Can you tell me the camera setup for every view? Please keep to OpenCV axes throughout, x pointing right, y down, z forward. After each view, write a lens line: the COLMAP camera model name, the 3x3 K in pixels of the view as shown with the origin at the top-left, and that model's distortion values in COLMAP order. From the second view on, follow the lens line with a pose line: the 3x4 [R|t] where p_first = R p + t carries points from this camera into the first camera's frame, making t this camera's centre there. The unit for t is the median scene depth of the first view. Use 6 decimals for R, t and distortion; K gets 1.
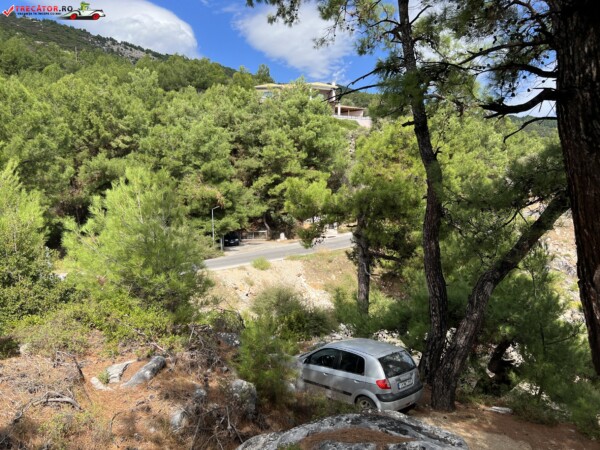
lens RADIAL K [[452.9, 0, 295.3], [0, 452.9, 223.1], [0, 0, 1]] dist [0.062926, -0.076567]
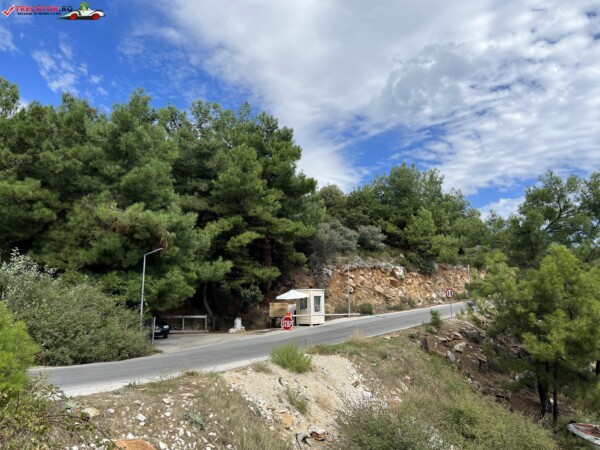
lens RADIAL K [[452.9, 0, 299.1], [0, 452.9, 221.4], [0, 0, 1]] dist [0.062926, -0.076567]
pose [[0.946973, 0.074106, 0.312650, -0.156423], [0.008712, 0.966760, -0.255537, 0.054457], [-0.321194, 0.244710, 0.914850, 0.414928]]
